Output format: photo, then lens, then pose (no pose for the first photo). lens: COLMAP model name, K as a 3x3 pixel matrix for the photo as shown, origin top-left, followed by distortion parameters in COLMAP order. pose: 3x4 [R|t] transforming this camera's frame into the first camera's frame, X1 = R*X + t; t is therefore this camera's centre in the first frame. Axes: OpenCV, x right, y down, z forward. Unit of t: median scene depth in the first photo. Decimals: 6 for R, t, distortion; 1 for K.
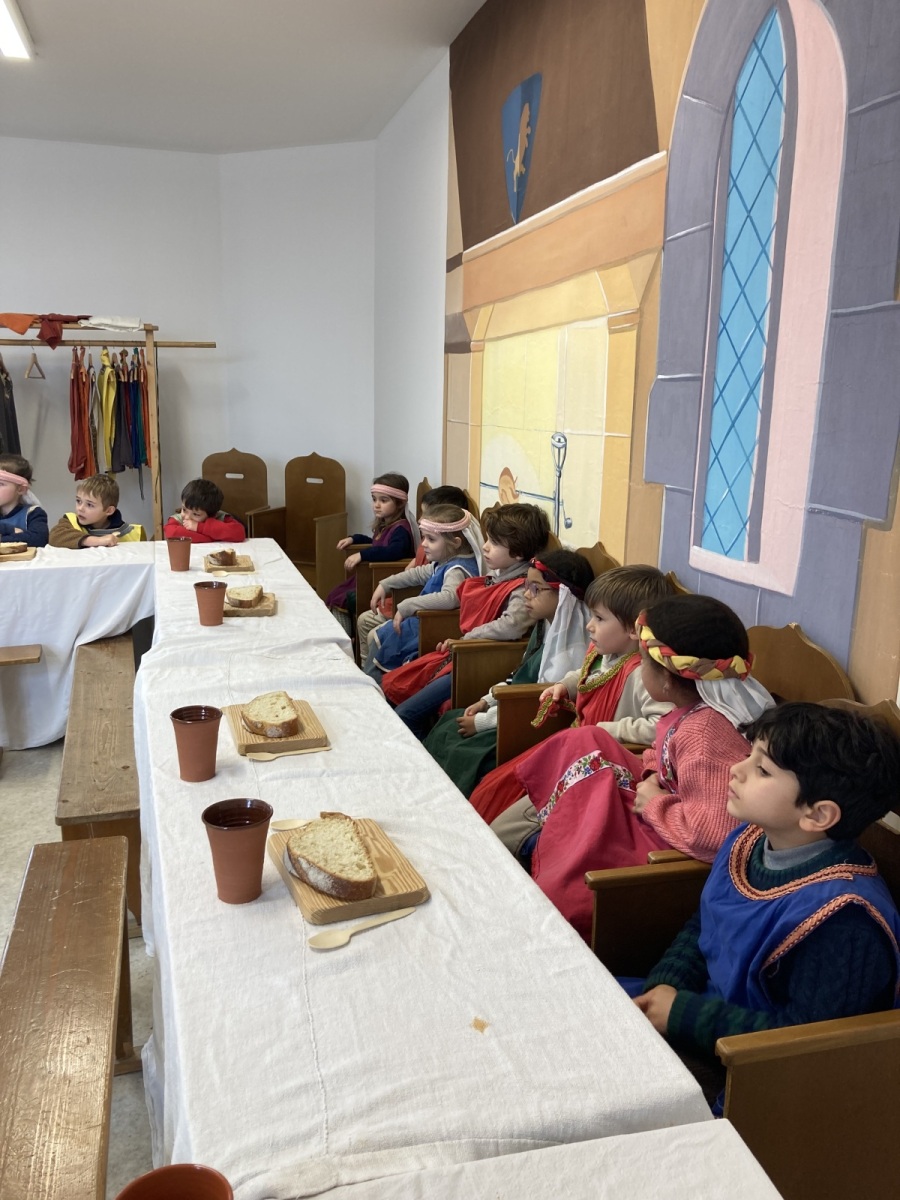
lens RADIAL K [[1008.6, 0, 468.9], [0, 1008.6, 601.6], [0, 0, 1]] dist [0.002204, 0.000692]
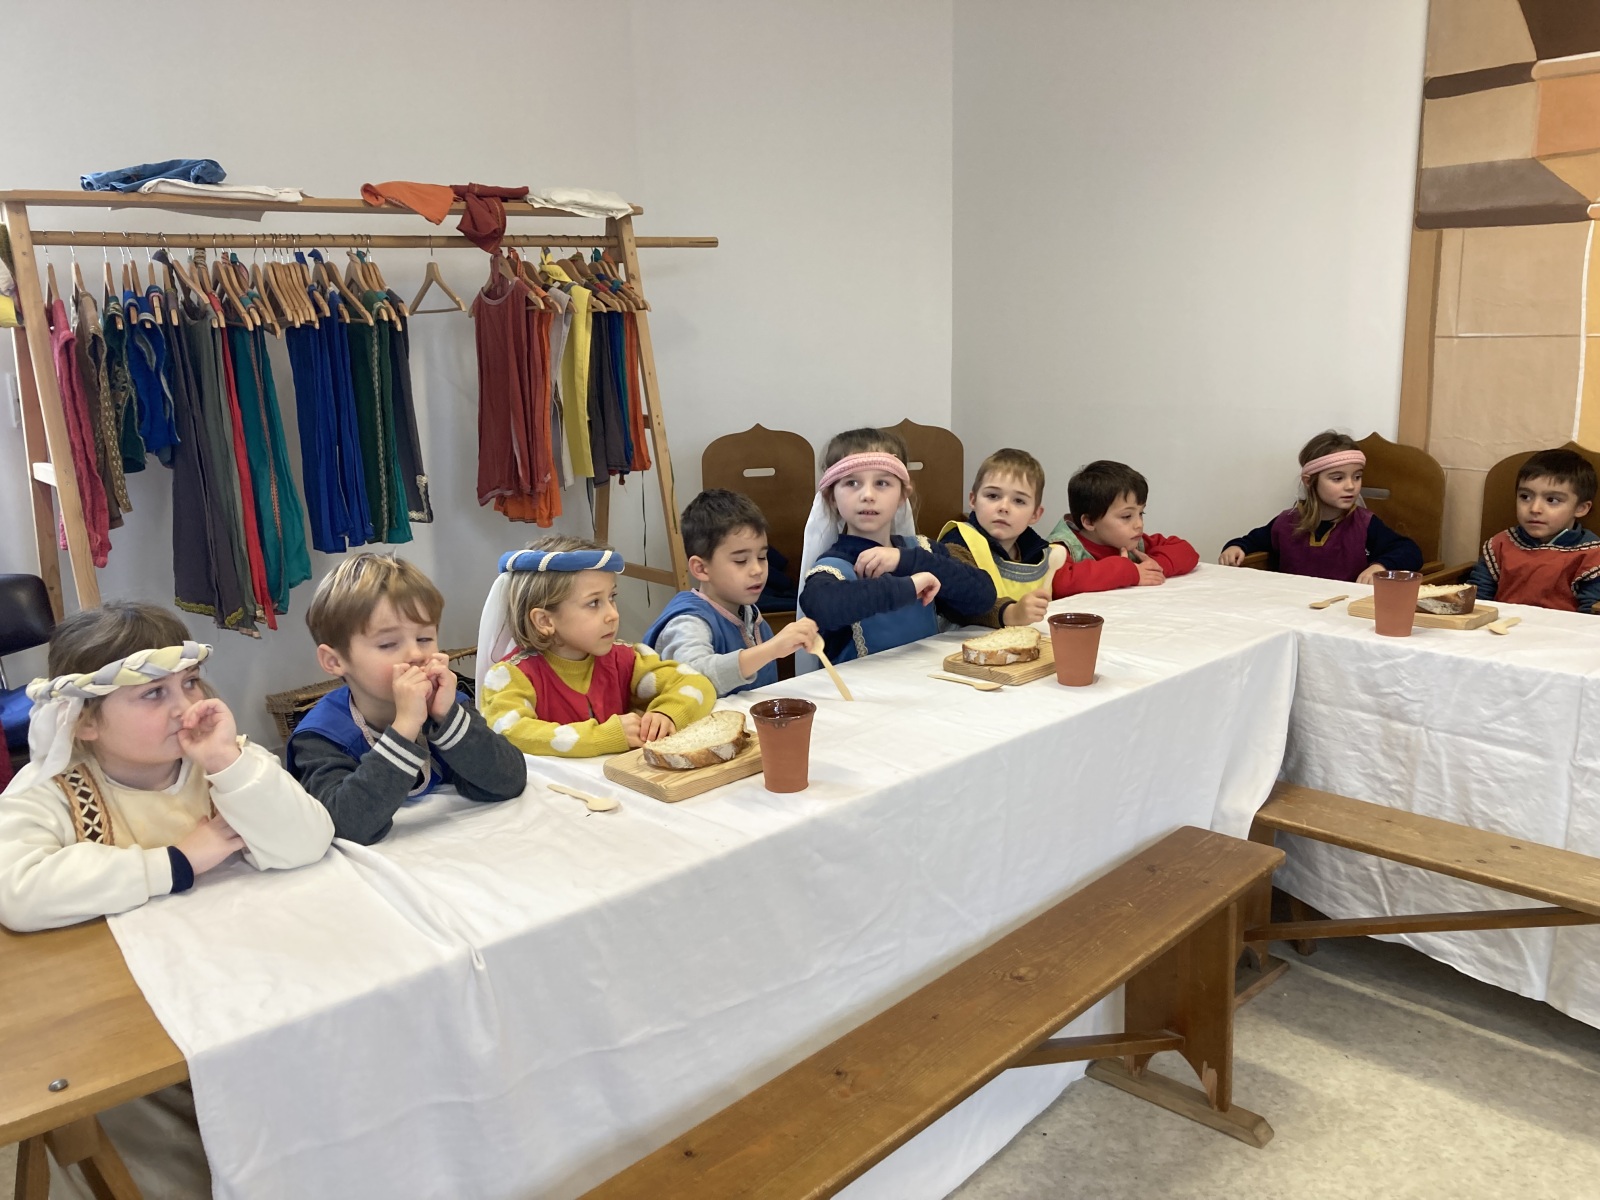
lens RADIAL K [[1344.8, 0, 800.0], [0, 1344.8, 600.0], [0, 0, 1]] dist [0.002204, 0.000692]
pose [[0.890615, -0.135453, 0.434117, -1.229537], [0.138988, 0.990009, 0.023761, -0.152826], [-0.432998, 0.039175, 0.900543, 0.699349]]
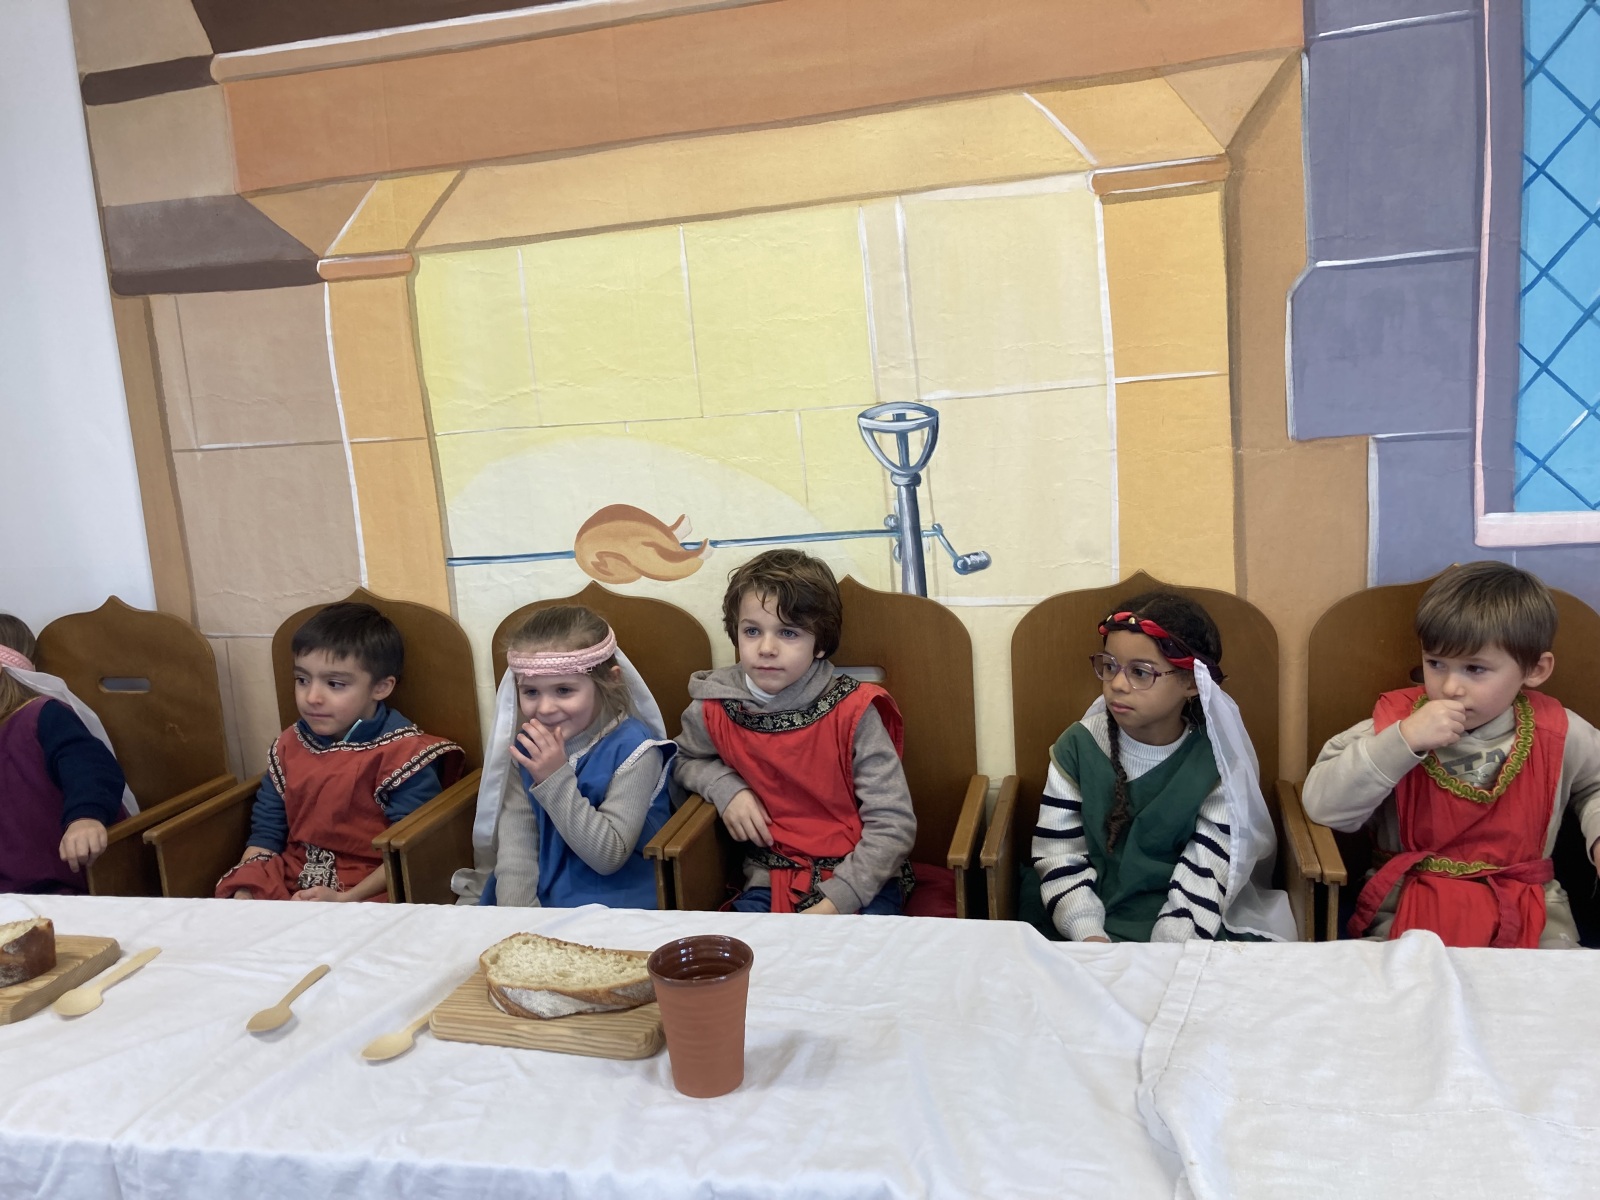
lens RADIAL K [[1344.8, 0, 800.0], [0, 1344.8, 600.0], [0, 0, 1]] dist [0.002204, 0.000692]
pose [[0.483933, -0.214730, 0.848351, -0.634742], [0.258919, 0.961158, 0.095585, -0.172151], [-0.835925, 0.173398, 0.520733, 0.805768]]
